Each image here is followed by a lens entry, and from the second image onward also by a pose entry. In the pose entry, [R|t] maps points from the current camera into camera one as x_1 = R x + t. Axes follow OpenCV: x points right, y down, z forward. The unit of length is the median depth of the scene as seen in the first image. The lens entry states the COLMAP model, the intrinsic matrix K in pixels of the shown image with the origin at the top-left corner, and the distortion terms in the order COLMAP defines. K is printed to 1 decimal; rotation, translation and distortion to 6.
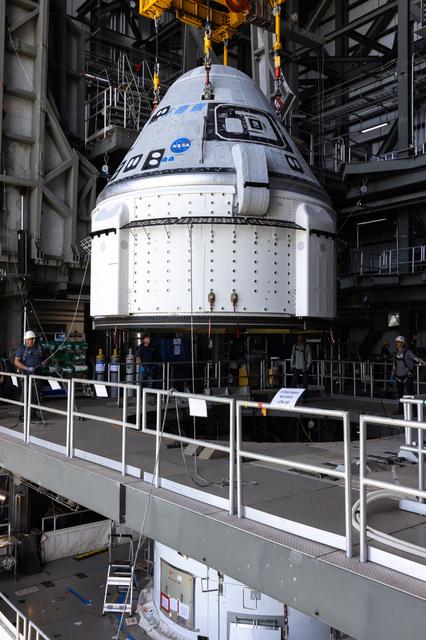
lens RADIAL K [[579.3, 0, 213.0], [0, 579.3, 320.0], [0, 0, 1]] dist [0.000064, -0.001251]
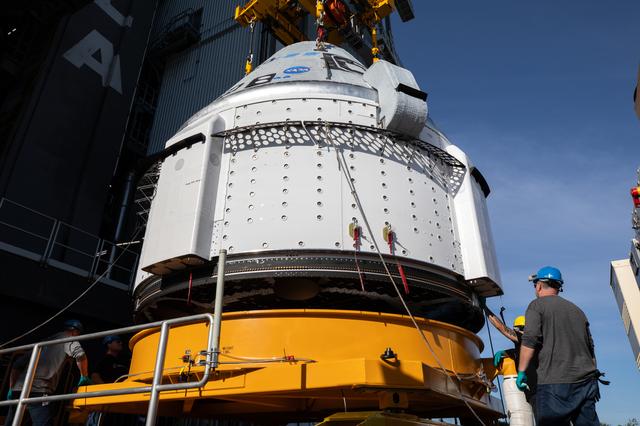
lens RADIAL K [[447.2, 0, 320.0], [0, 447.2, 213.0], [0, 0, 1]] dist [0.002899, 0.002476]
pose [[0.978557, 0.087203, 0.186606, -0.125167], [0.005821, 0.893891, -0.448248, 0.153455], [-0.205894, 0.439722, 0.874215, 0.553472]]
